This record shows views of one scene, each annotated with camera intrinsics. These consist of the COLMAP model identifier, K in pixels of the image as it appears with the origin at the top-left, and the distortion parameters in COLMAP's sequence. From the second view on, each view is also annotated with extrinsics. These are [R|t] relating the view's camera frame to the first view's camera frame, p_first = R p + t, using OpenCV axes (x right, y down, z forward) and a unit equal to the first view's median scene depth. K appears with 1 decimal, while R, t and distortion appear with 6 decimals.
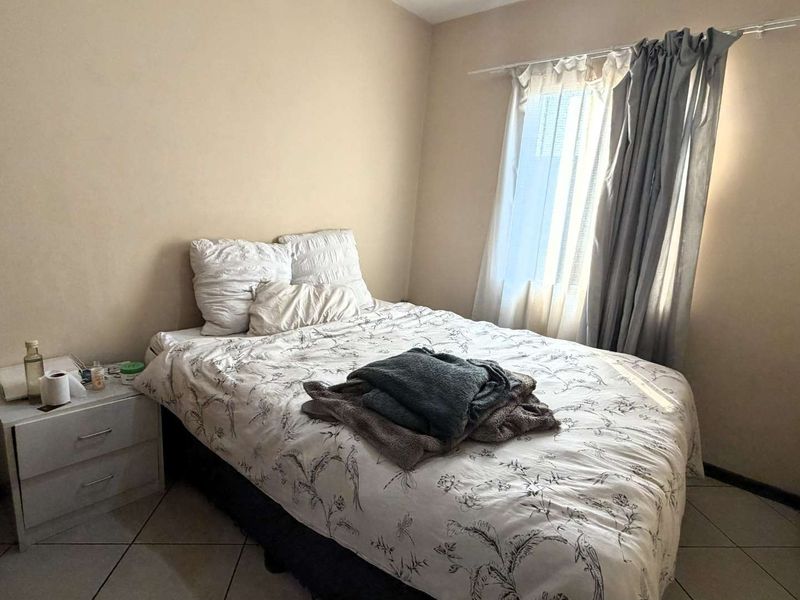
lens RADIAL K [[425.5, 0, 398.5], [0, 425.5, 299.5], [0, 0, 1]] dist [-0.000941, -0.000719]
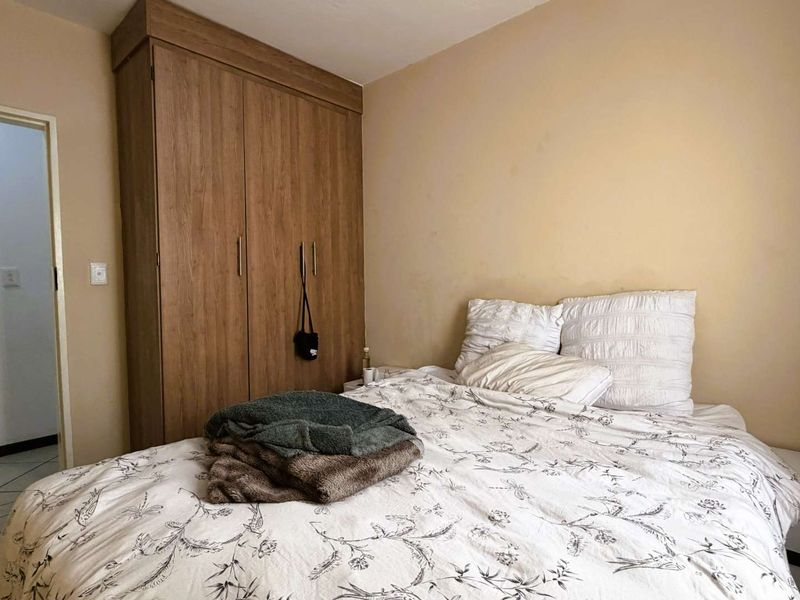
lens RADIAL K [[425.5, 0, 398.7], [0, 425.5, 301.0], [0, 0, 1]] dist [-0.000941, -0.000719]
pose [[-0.027846, -0.026089, -0.999272, 0.724396], [-0.196475, 0.980302, -0.020119, -0.068861], [0.980113, 0.195772, -0.032424, 0.810997]]
